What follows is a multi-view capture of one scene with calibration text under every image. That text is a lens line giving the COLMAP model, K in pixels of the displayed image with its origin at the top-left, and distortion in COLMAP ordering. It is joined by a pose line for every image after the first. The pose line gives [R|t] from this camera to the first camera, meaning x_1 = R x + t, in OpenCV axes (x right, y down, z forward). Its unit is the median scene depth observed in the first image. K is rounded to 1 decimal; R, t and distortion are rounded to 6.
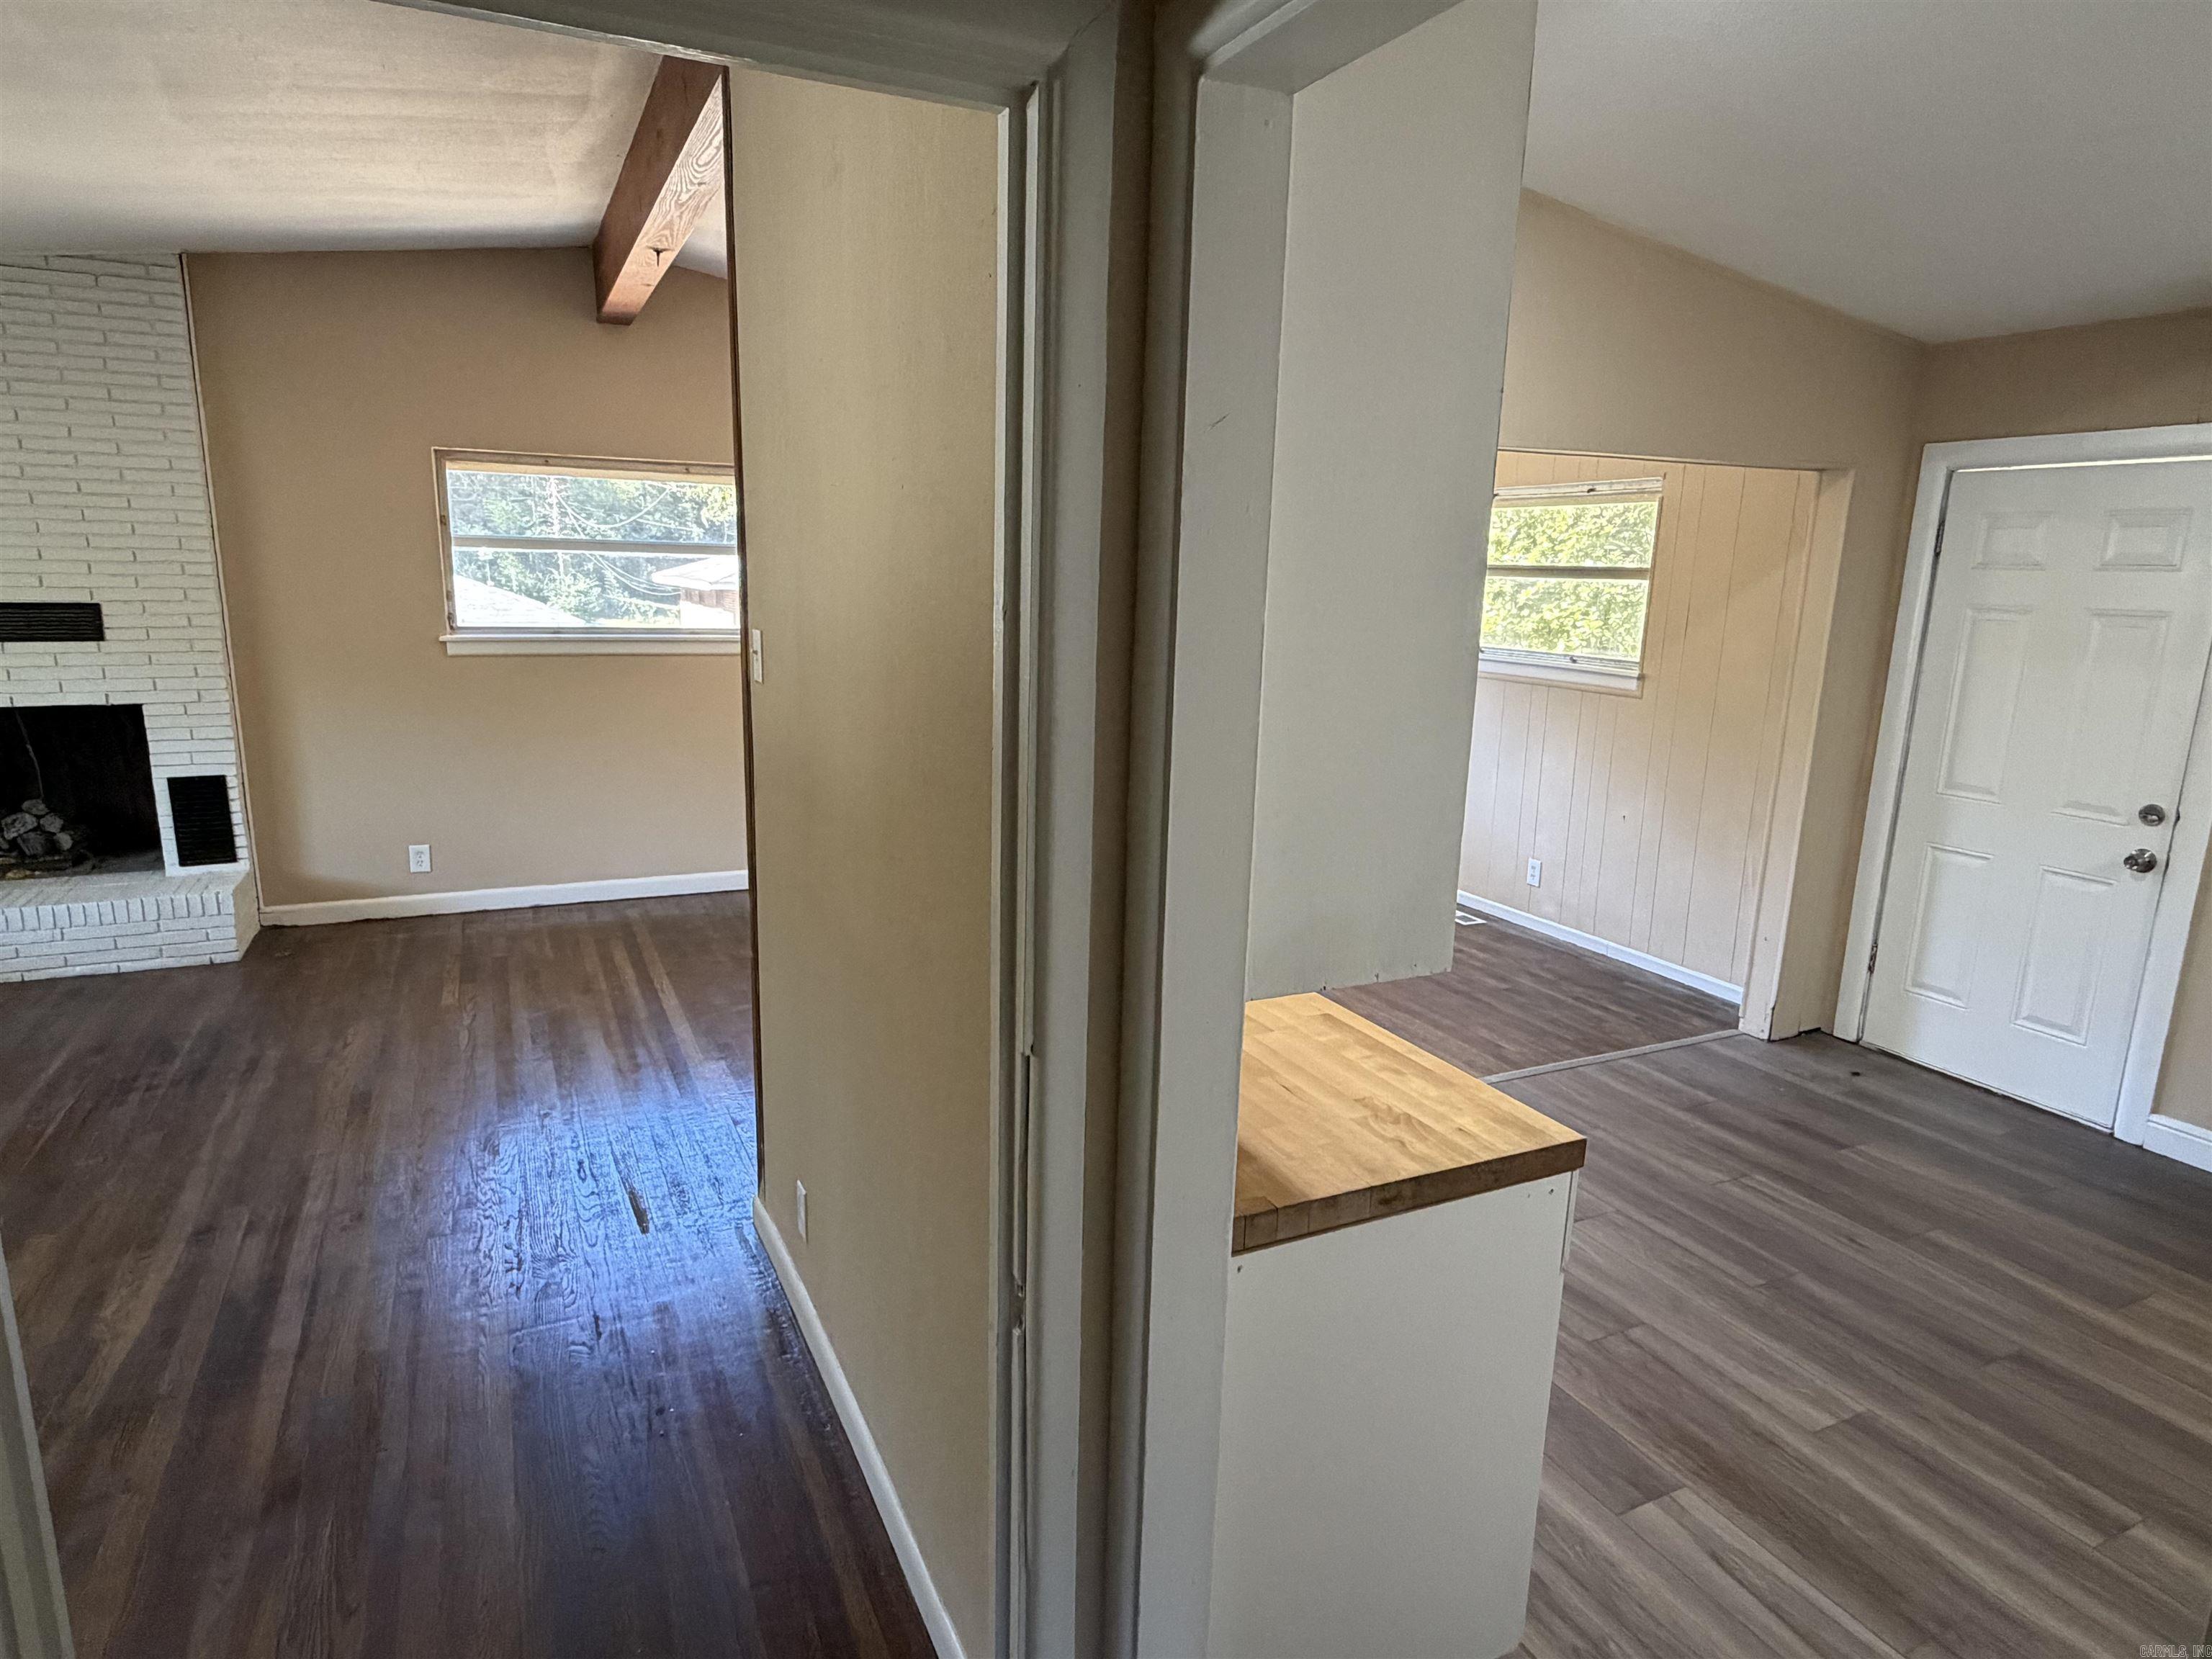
lens RADIAL K [[1255.0, 0, 1117.2], [0, 1255.0, 818.5], [0, 0, 1]] dist [0.003309, 0.001591]
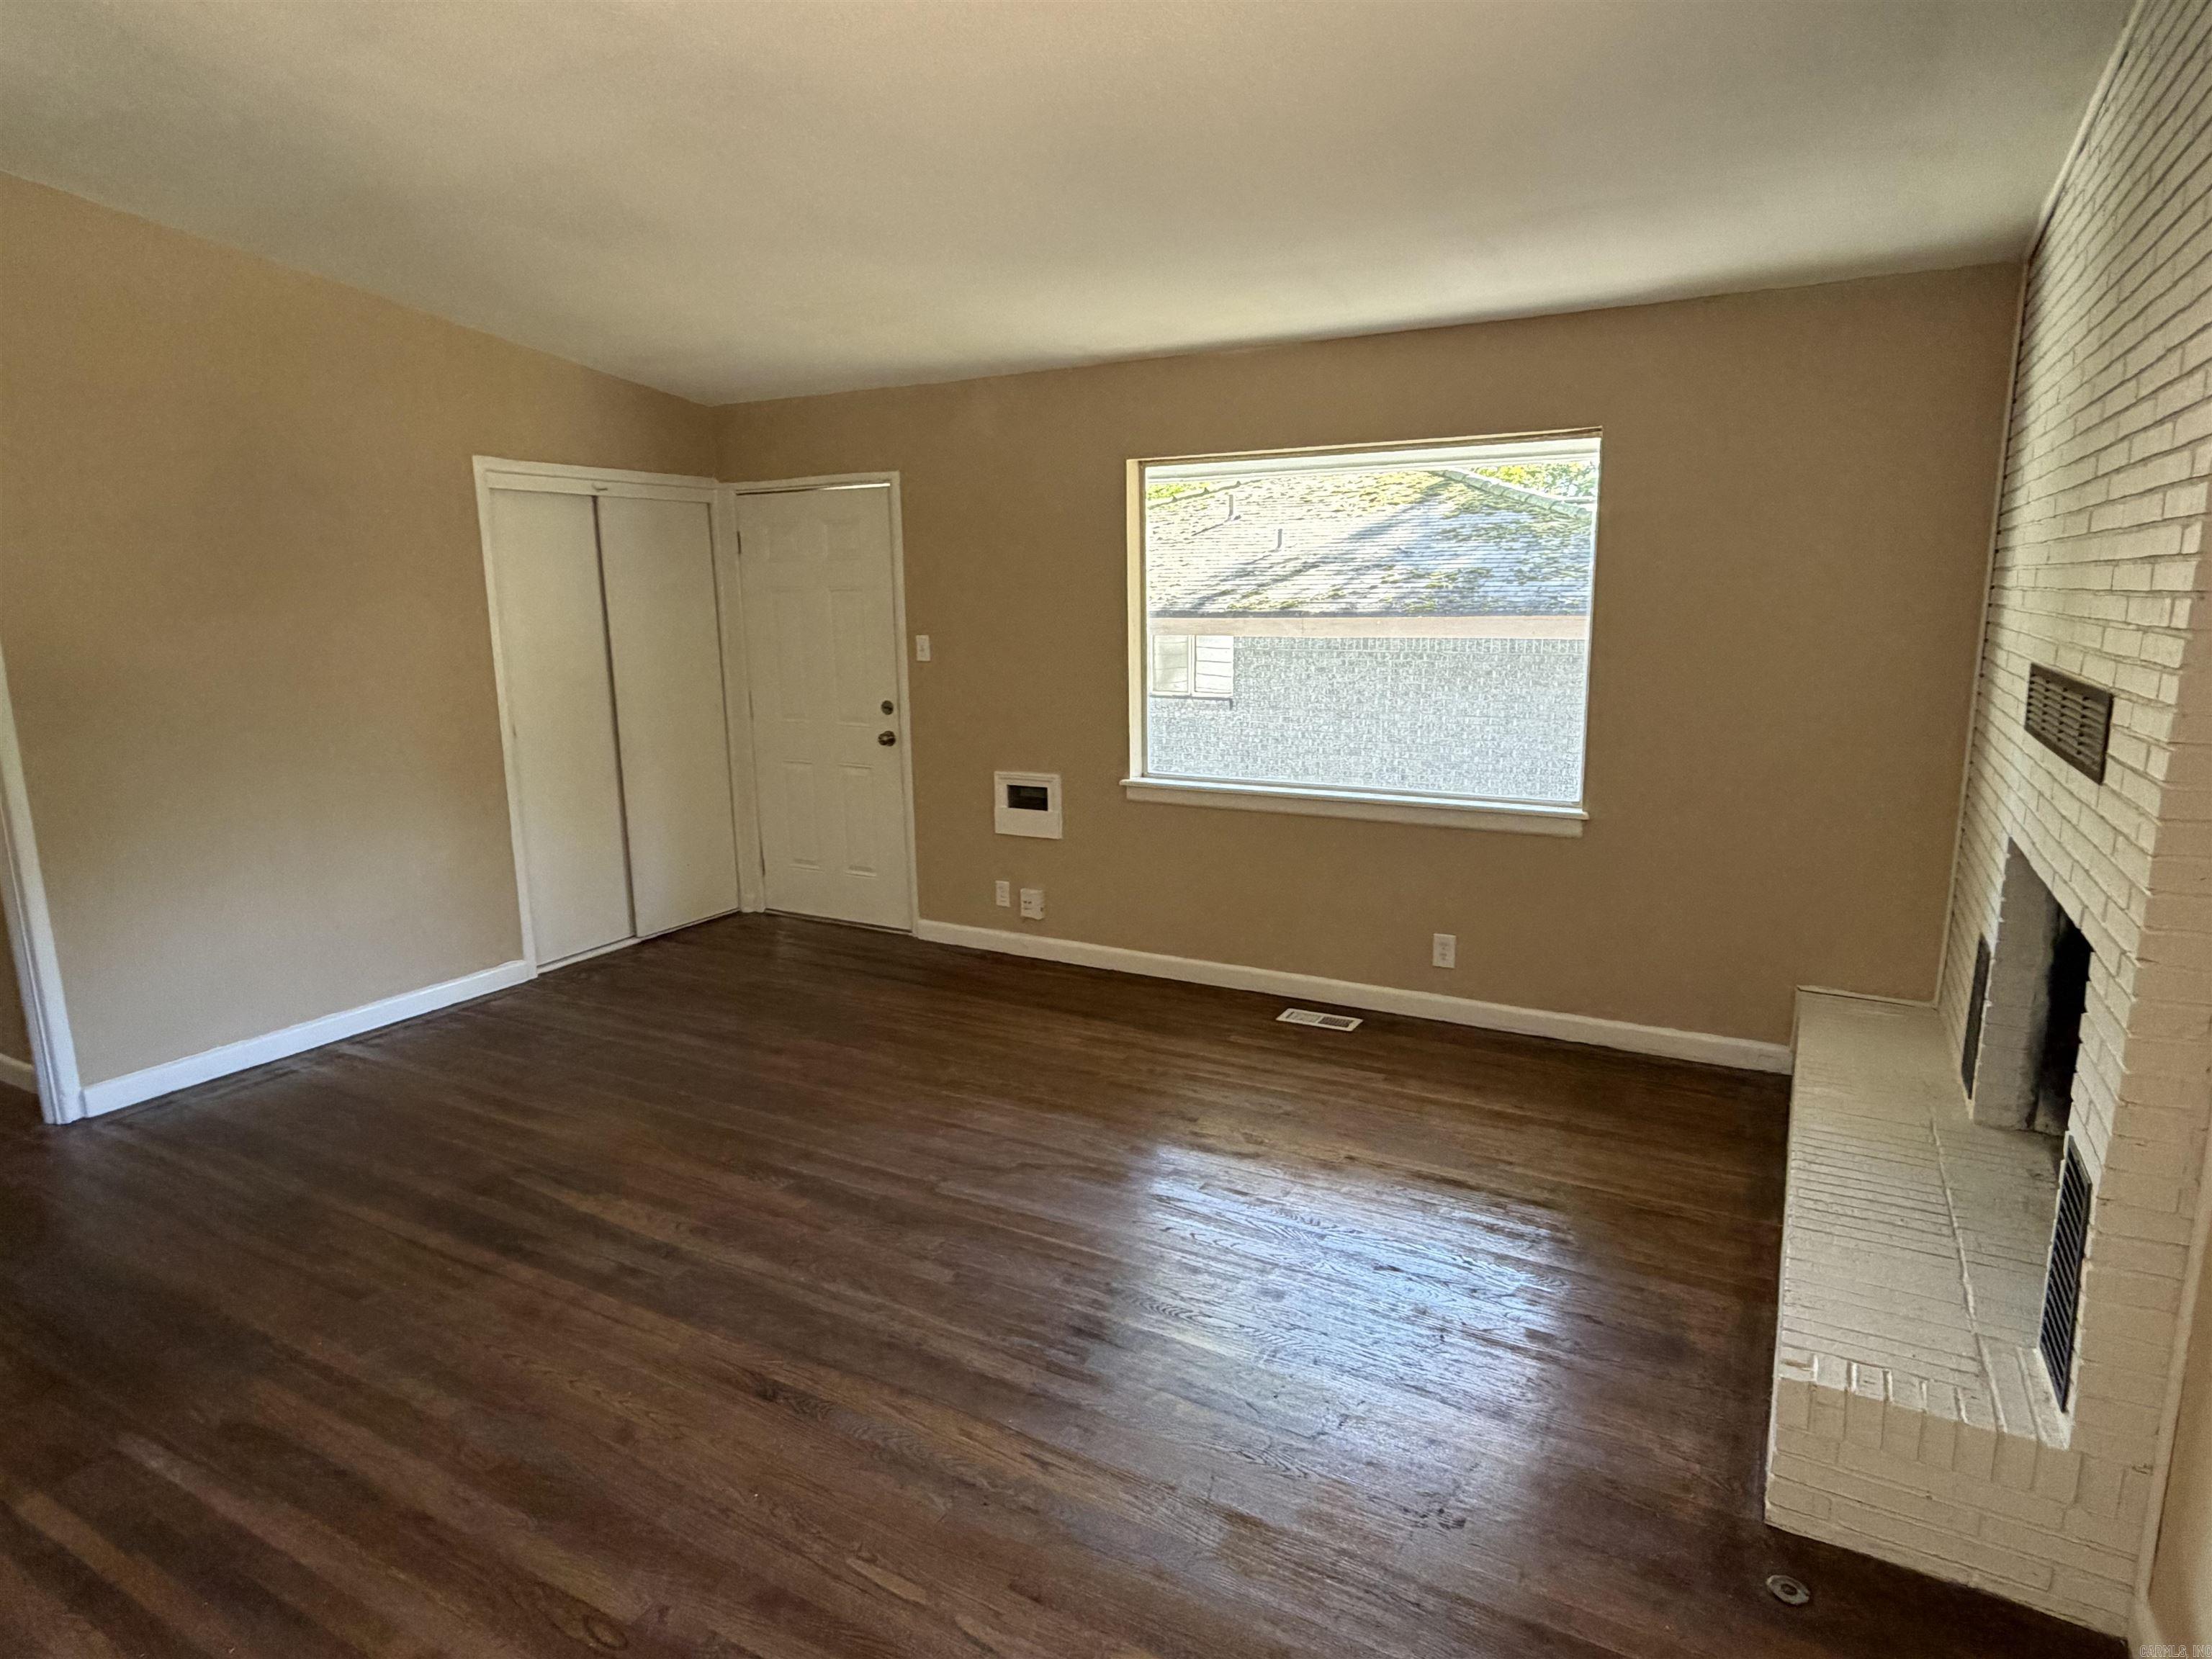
lens RADIAL K [[1255.0, 0, 1110.2], [0, 1255.0, 834.0], [0, 0, 1]] dist [0.003309, 0.001591]
pose [[-0.831720, 0.090049, -0.547844, -0.507619], [-0.118633, 0.935144, 0.333814, -0.367183], [0.542373, 0.342632, -0.767095, 1.877340]]
